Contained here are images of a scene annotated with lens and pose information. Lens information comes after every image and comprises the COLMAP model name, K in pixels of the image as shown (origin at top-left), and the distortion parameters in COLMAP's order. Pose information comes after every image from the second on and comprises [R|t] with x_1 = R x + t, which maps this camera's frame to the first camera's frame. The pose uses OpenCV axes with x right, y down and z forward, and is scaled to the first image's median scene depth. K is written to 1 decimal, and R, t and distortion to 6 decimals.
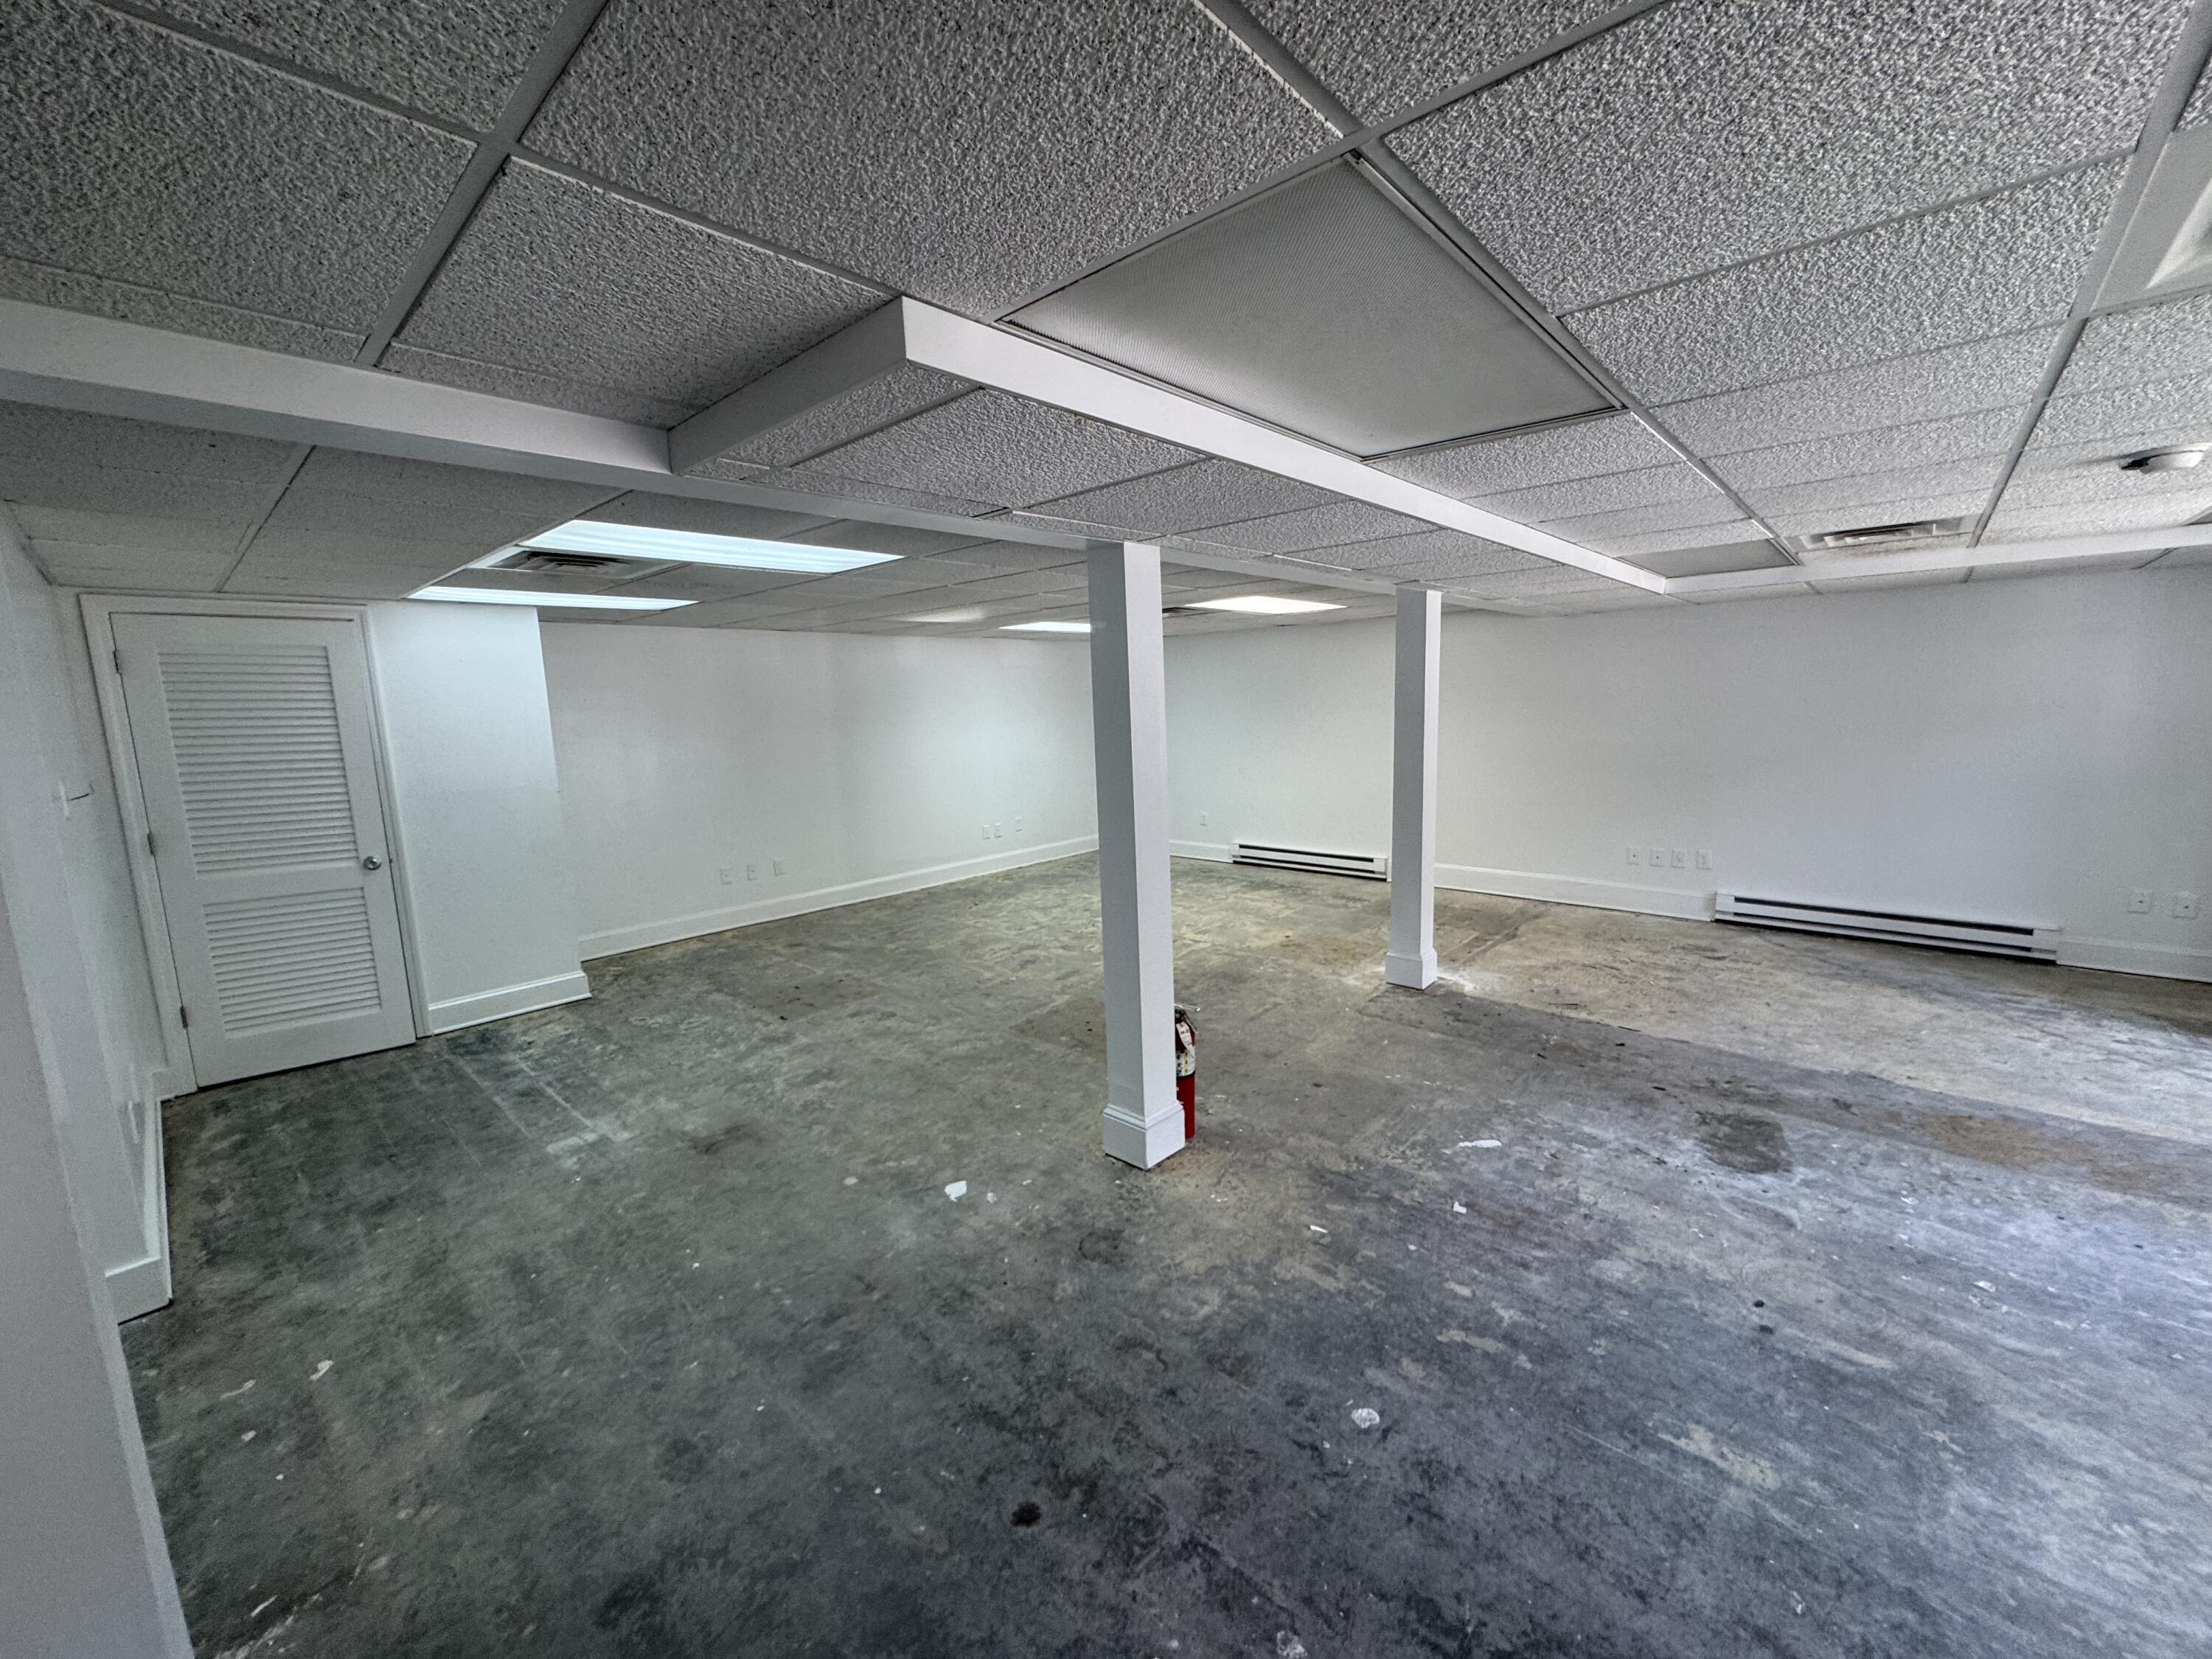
lens RADIAL K [[880.3, 0, 1108.2], [0, 880.3, 830.0], [0, 0, 1]] dist [-0.002493, 0.000667]
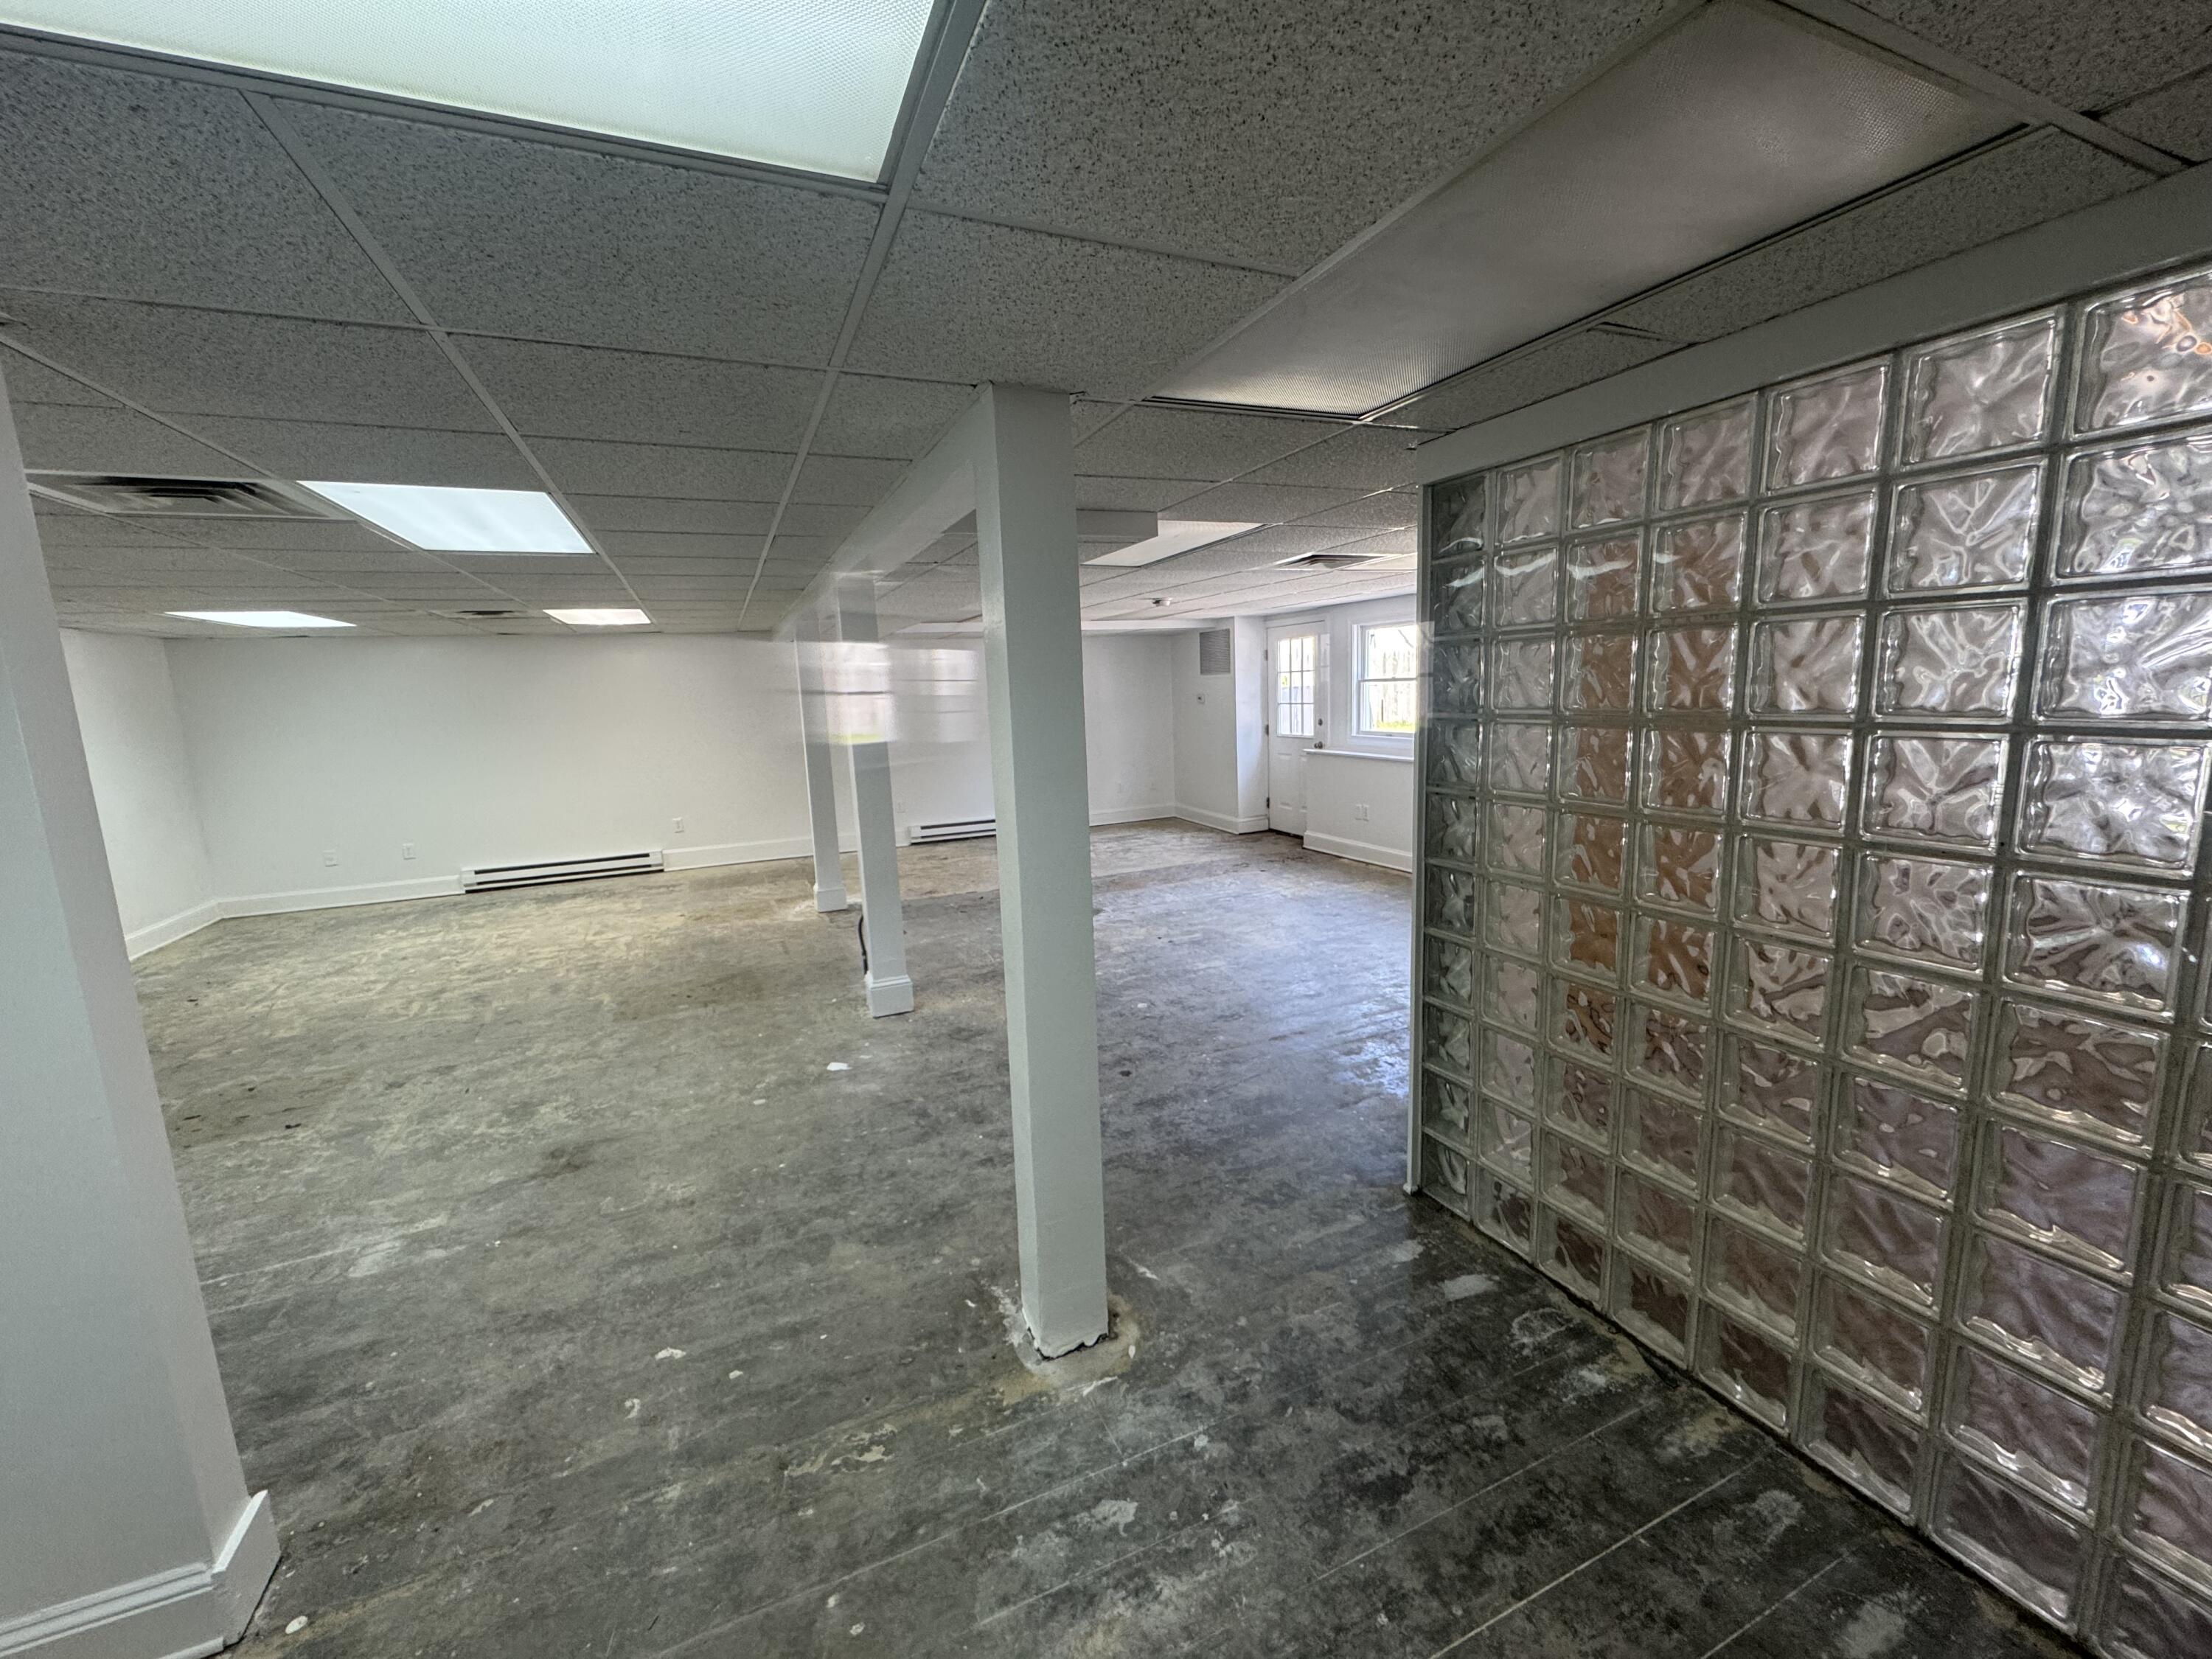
lens RADIAL K [[880.3, 0, 1104.2], [0, 880.3, 820.3], [0, 0, 1]] dist [-0.002493, 0.000667]
pose [[0.408464, -0.125136, 0.904156, -1.020216], [0.161582, 0.984827, 0.063304, 0.032903], [-0.898359, 0.120237, 0.422486, 0.058172]]
